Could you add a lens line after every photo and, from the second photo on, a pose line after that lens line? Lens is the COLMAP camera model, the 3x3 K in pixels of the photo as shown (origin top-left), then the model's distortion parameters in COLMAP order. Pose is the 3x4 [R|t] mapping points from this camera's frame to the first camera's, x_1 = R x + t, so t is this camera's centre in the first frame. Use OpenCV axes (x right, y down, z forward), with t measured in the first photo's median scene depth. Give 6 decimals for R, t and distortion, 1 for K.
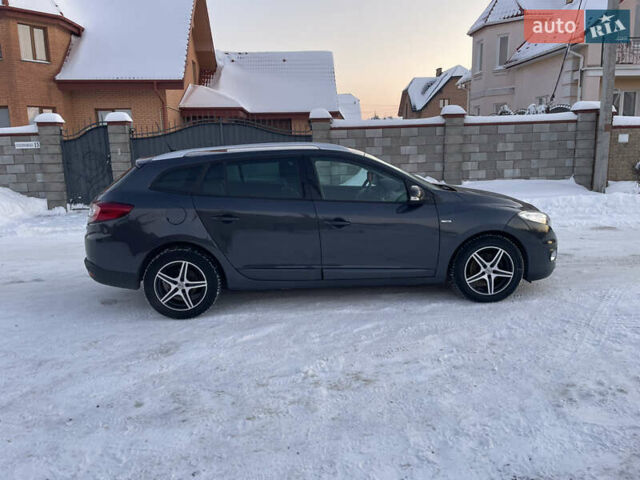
lens RADIAL K [[486.3, 0, 319.8], [0, 486.3, 239.2], [0, 0, 1]] dist [0.009064, 0.001399]
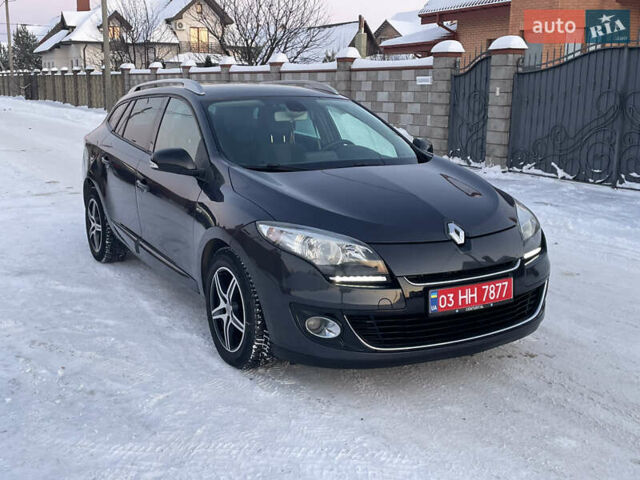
lens RADIAL K [[737.8, 0, 317.9], [0, 737.8, 237.8], [0, 0, 1]] dist [0.049938, 0.000000]
pose [[0.442305, 0.204044, -0.873346, 0.477178], [-0.187269, 0.973323, 0.132560, -0.064807], [0.877095, 0.104919, 0.468717, 0.277134]]
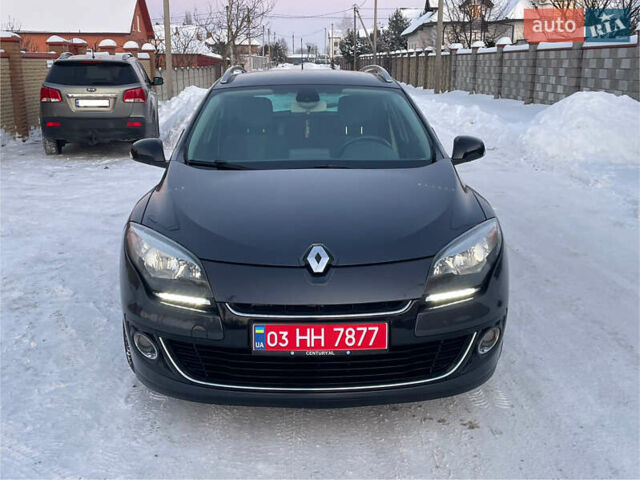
lens RADIAL K [[737.8, 0, 319.3], [0, 737.8, 239.9], [0, 0, 1]] dist [0.049938, 0.000000]
pose [[-0.051909, 0.252007, -0.966332, 0.474058], [-0.184100, 0.948638, 0.257282, -0.112802], [0.981536, 0.191257, -0.002848, 0.496356]]
